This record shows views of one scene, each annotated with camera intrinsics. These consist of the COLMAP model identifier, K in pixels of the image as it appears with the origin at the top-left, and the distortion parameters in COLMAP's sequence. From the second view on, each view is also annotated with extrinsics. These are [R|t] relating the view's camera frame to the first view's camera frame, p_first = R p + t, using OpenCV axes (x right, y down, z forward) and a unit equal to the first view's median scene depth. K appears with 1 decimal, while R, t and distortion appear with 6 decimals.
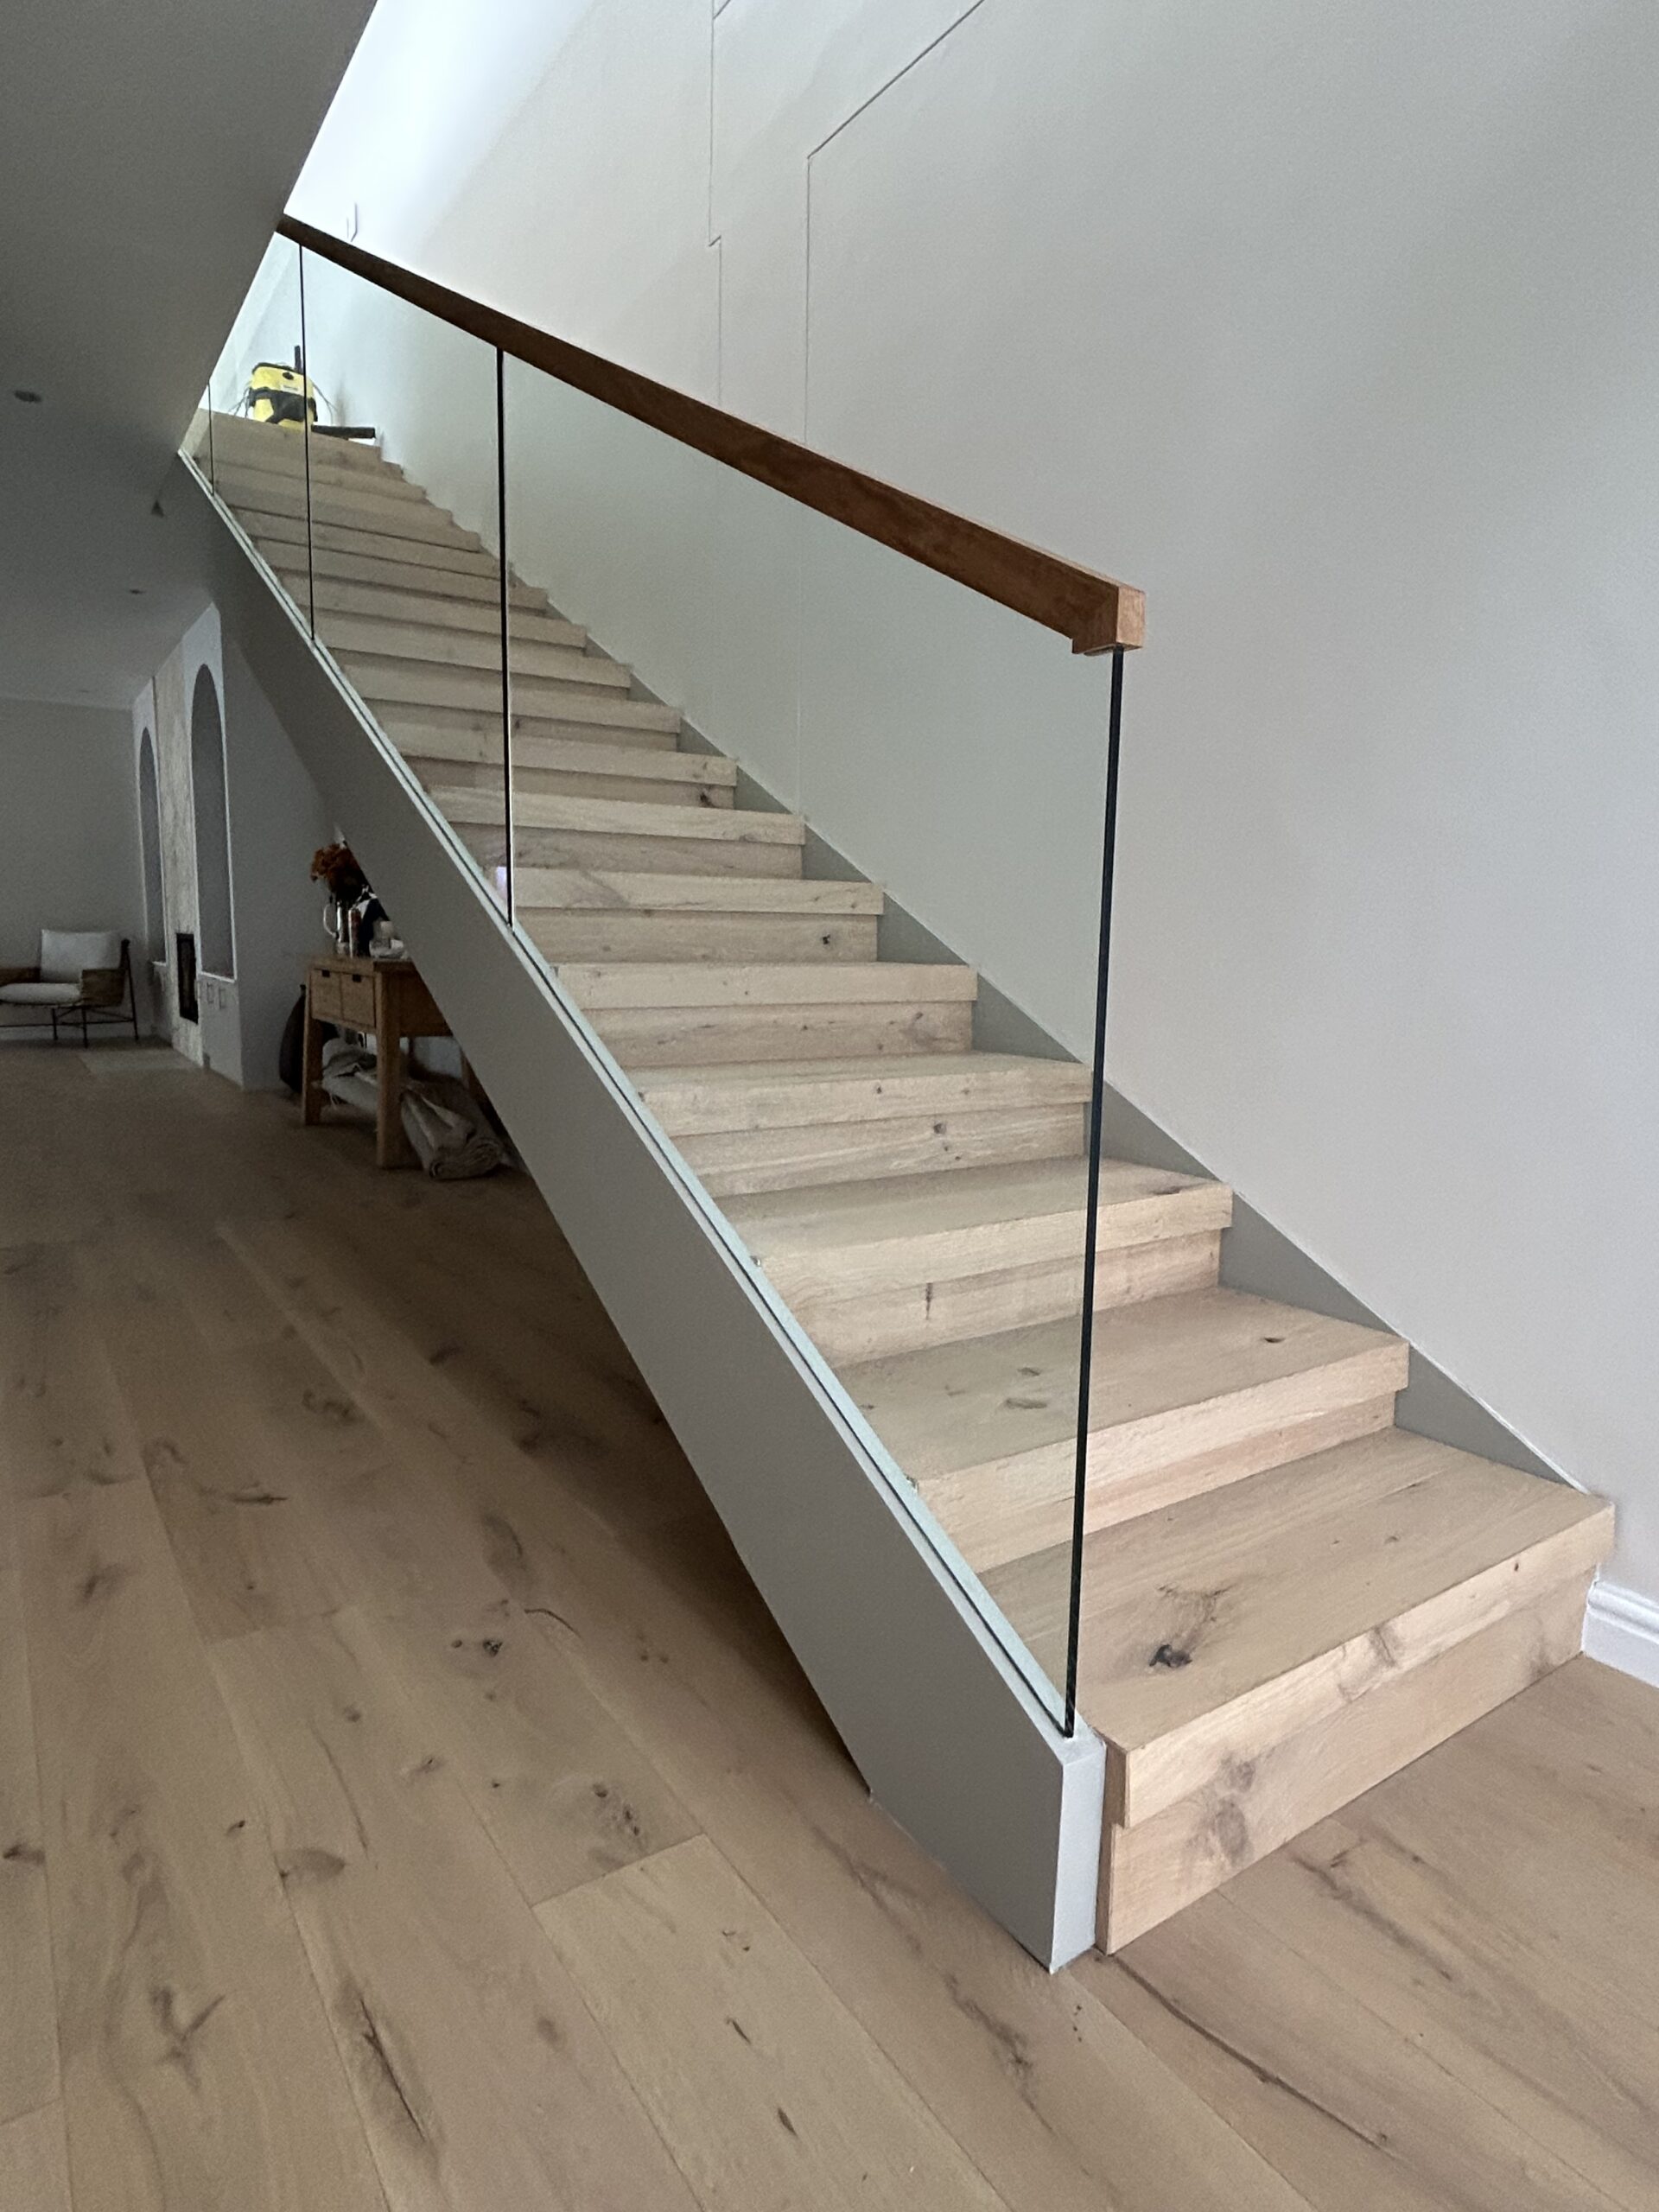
lens RADIAL K [[1249.8, 0, 827.8], [0, 1249.8, 1104.4], [0, 0, 1]] dist [-0.008979, 0.000657]
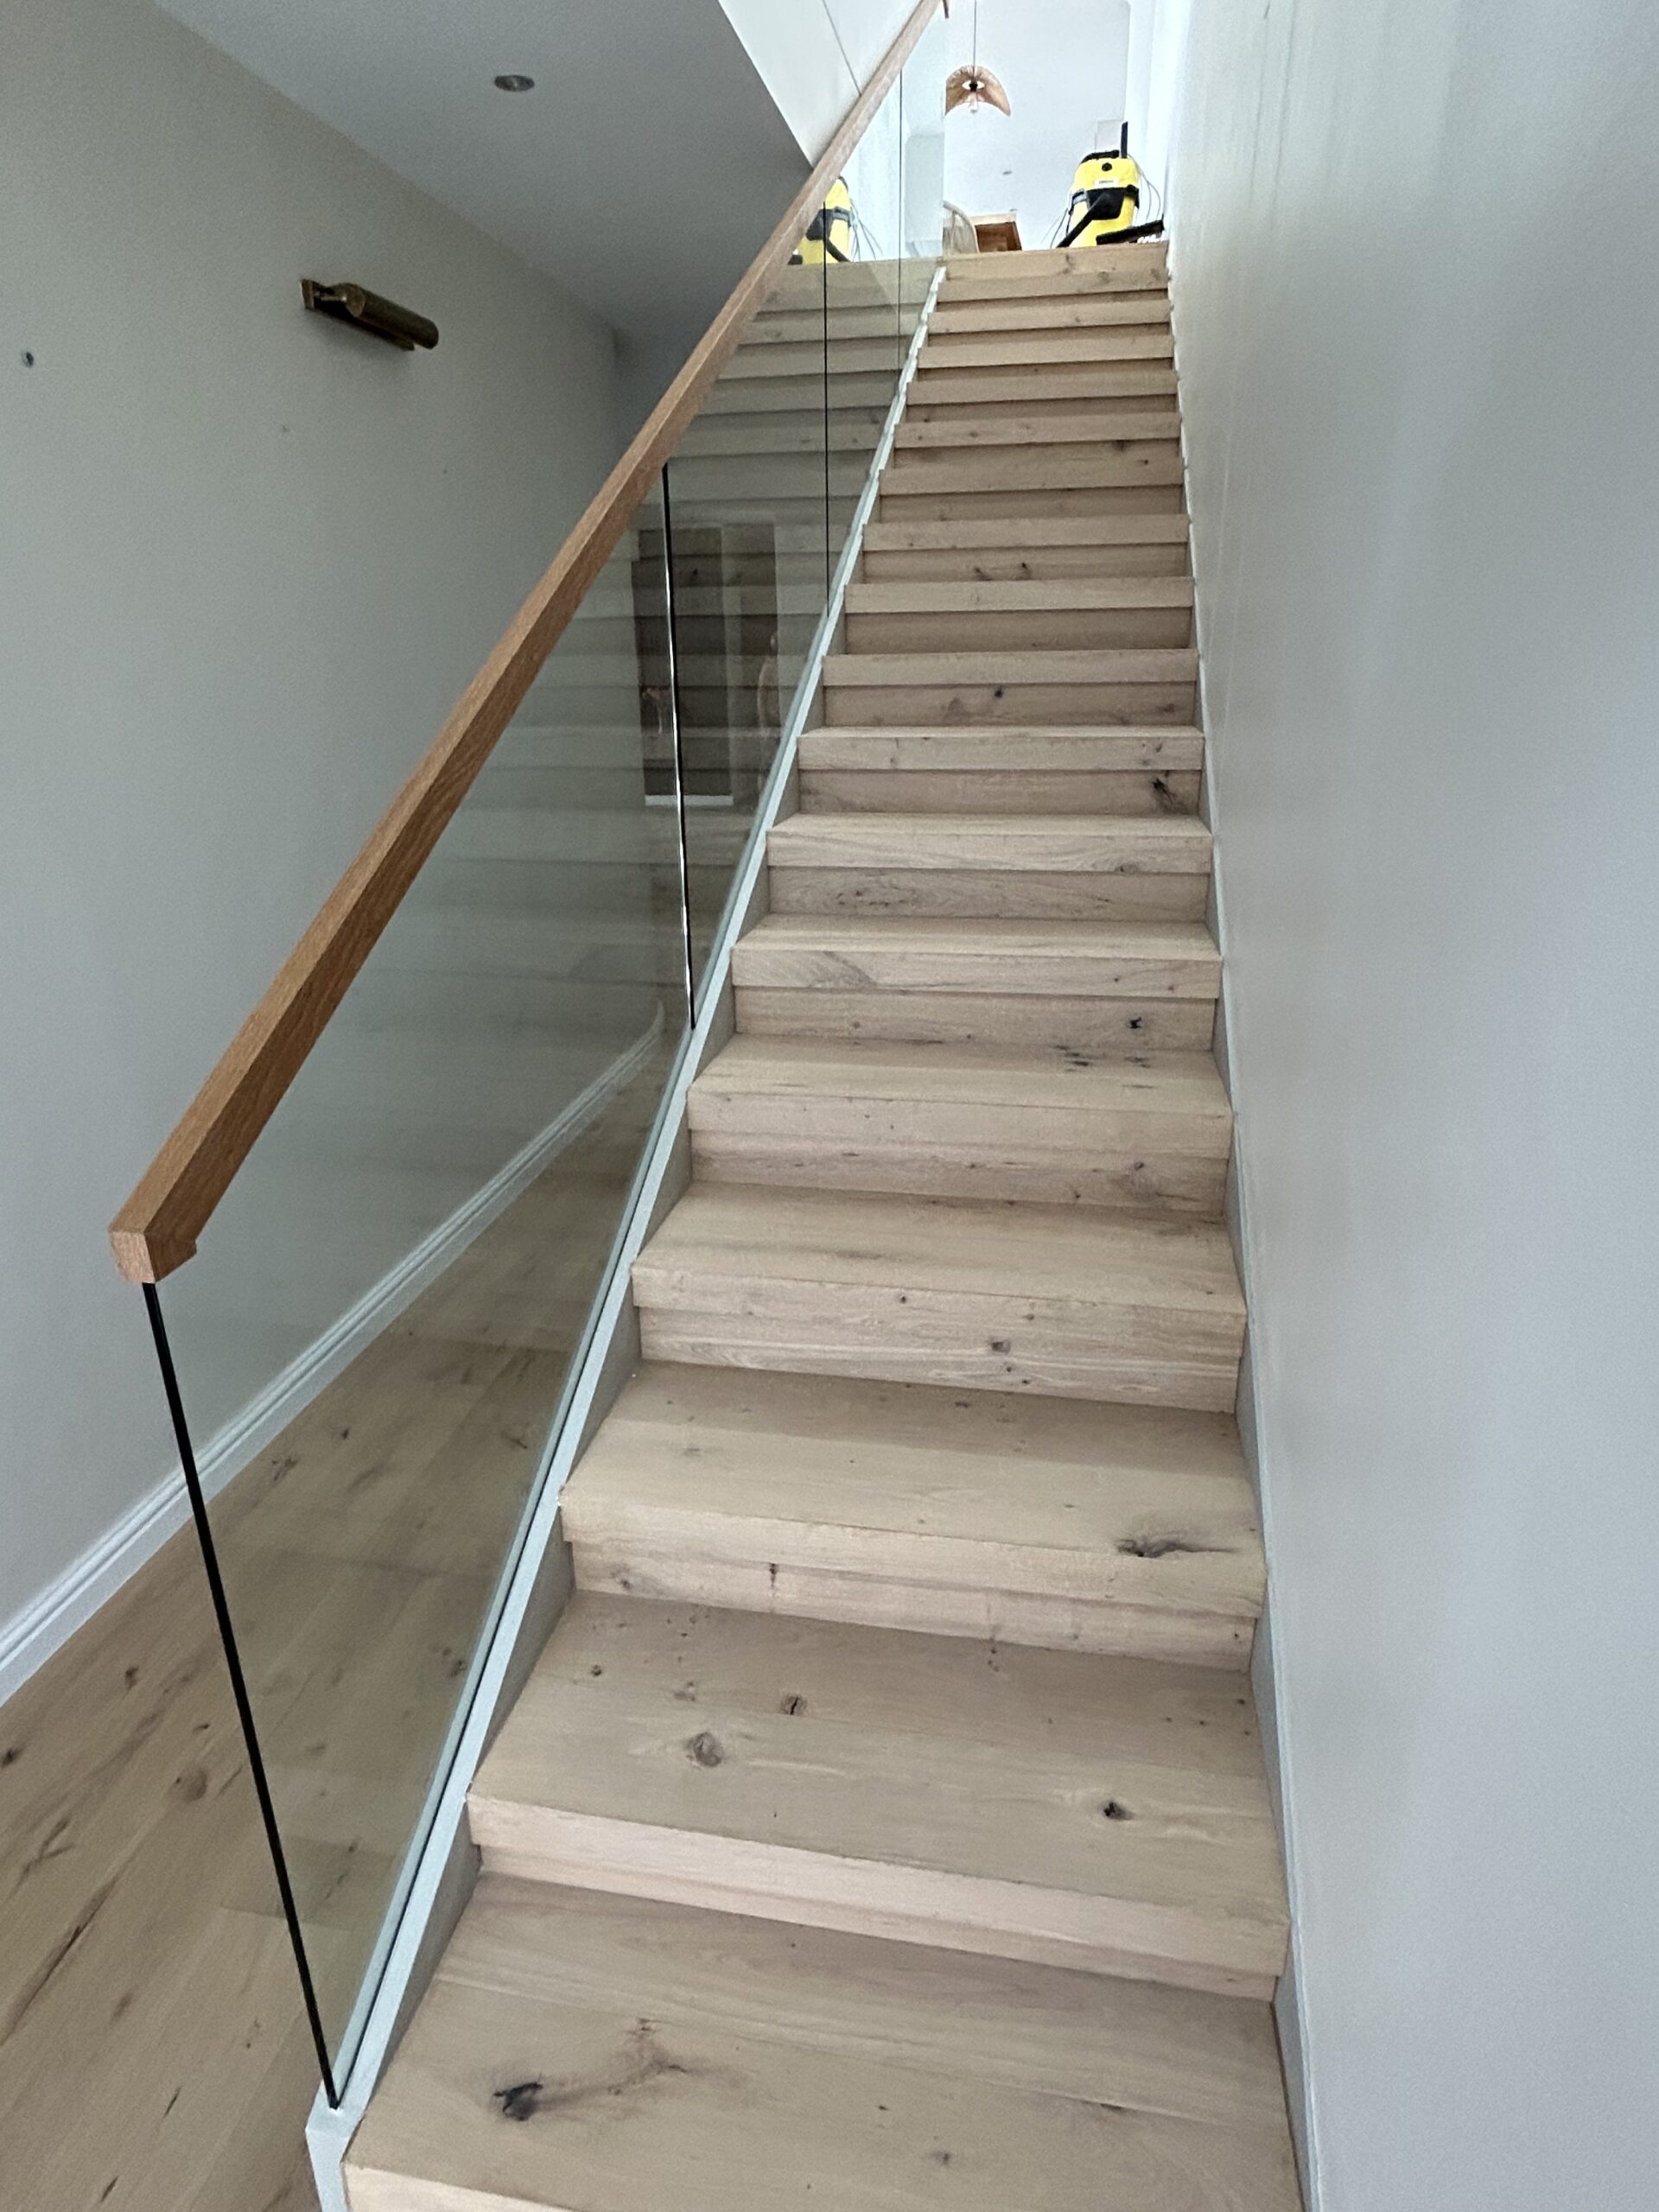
lens RADIAL K [[1249.8, 0, 832.5], [0, 1249.8, 1108.1], [0, 0, 1]] dist [-0.008979, 0.000657]
pose [[0.713842, 0.219957, -0.664867, 0.541843], [-0.069612, 0.966979, 0.245164, -0.342568], [0.696838, -0.128726, 0.705582, 0.324426]]
